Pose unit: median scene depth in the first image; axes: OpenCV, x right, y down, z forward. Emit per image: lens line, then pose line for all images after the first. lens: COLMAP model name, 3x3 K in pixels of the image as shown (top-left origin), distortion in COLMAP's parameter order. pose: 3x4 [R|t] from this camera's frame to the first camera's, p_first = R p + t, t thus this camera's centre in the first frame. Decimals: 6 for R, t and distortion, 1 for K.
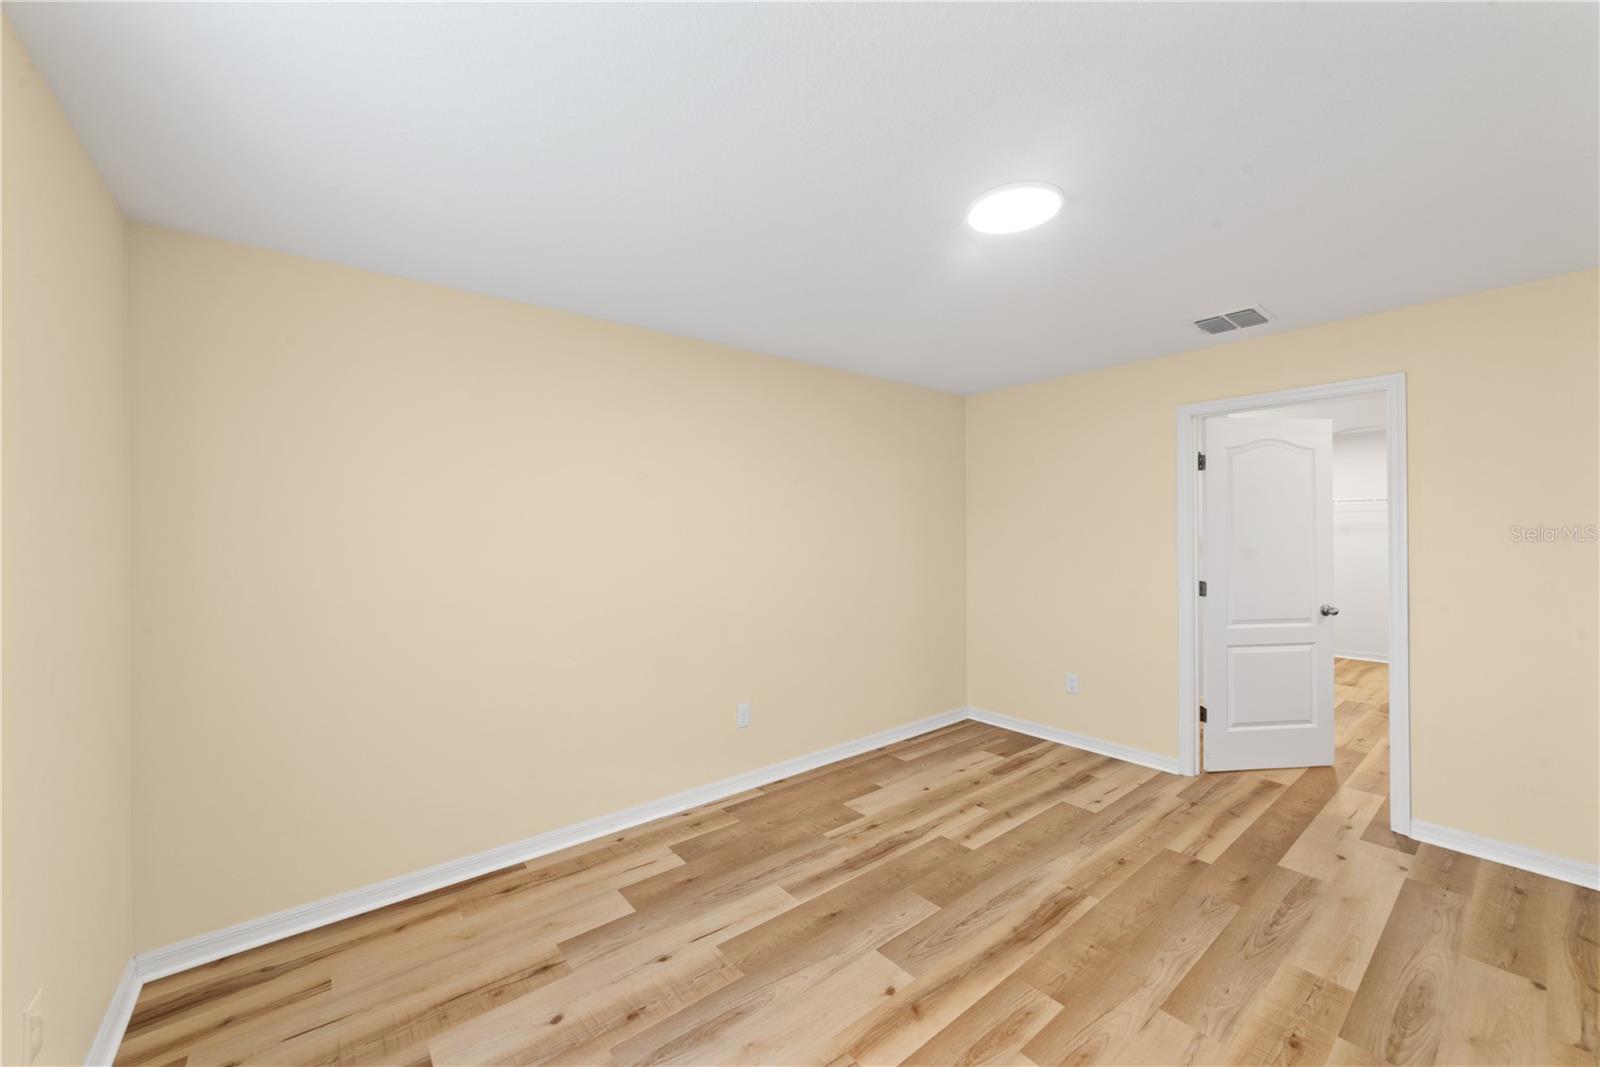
lens RADIAL K [[618.0, 0, 798.7], [0, 618.0, 528.1], [0, 0, 1]] dist [-0.018900, 0.006916]
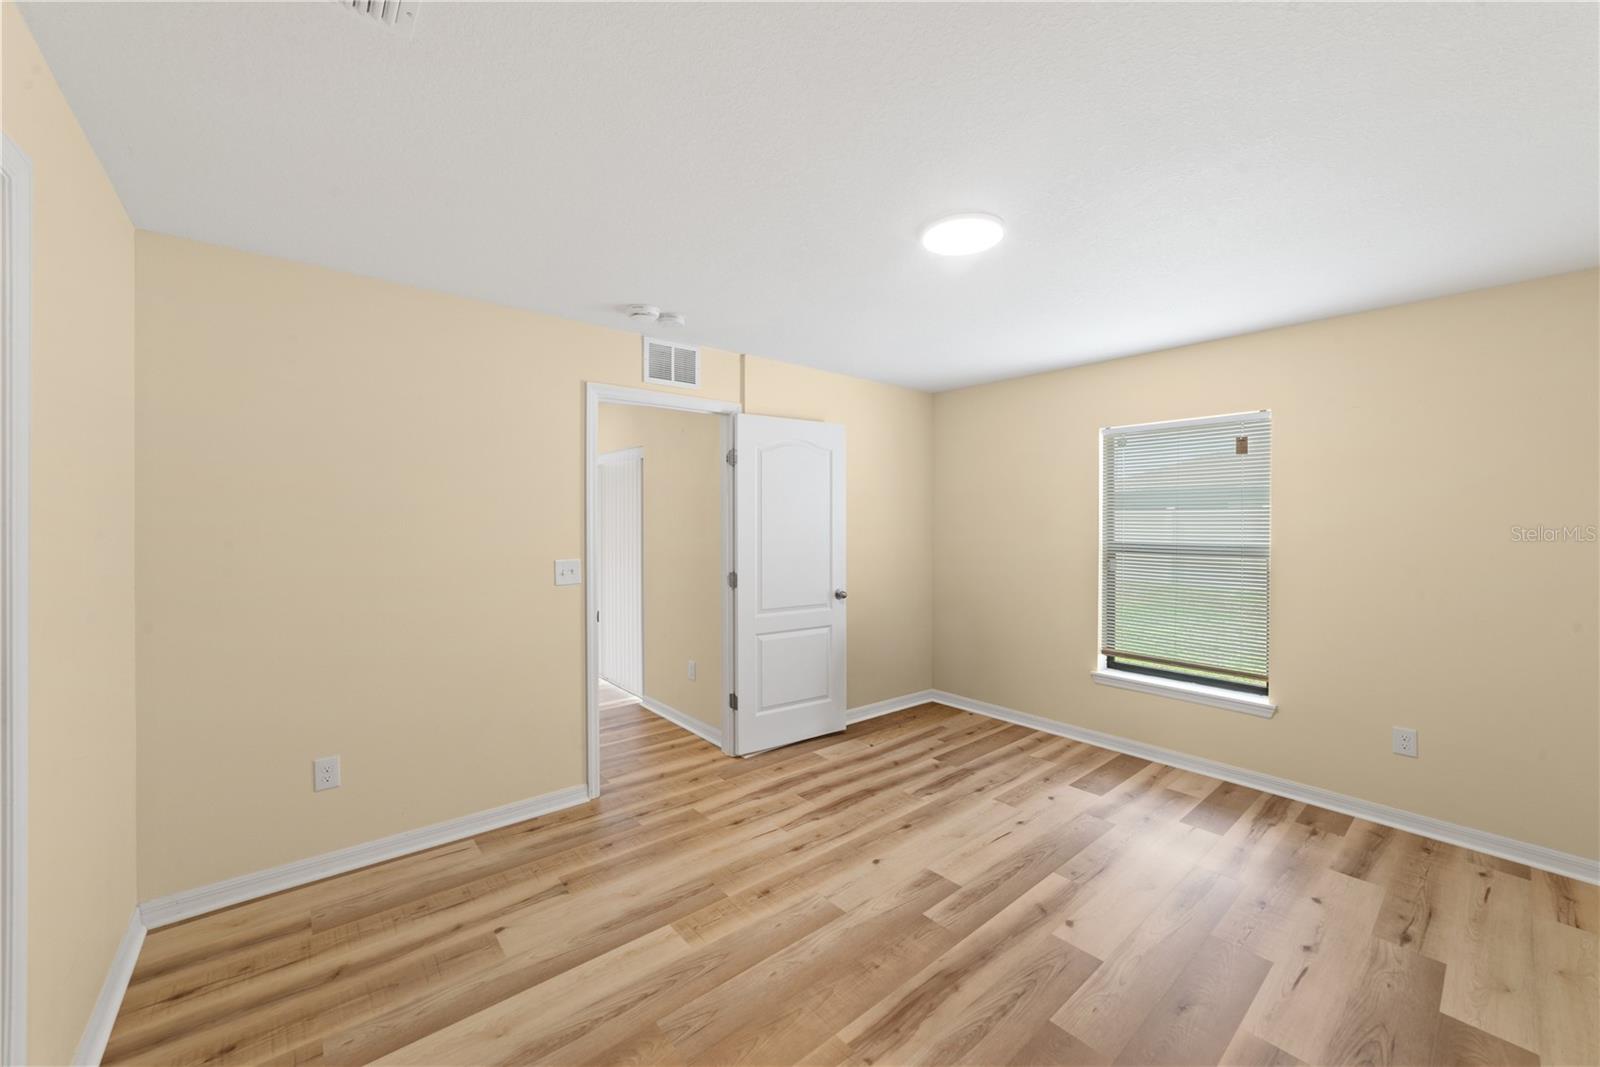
lens RADIAL K [[618.0, 0, 800.7], [0, 618.0, 531.0], [0, 0, 1]] dist [-0.018900, 0.006916]
pose [[-0.999548, 0.006759, -0.029291, 0.629763], [0.006401, 0.999904, 0.012288, 0.004663], [0.029371, 0.012095, -0.999495, 1.961656]]
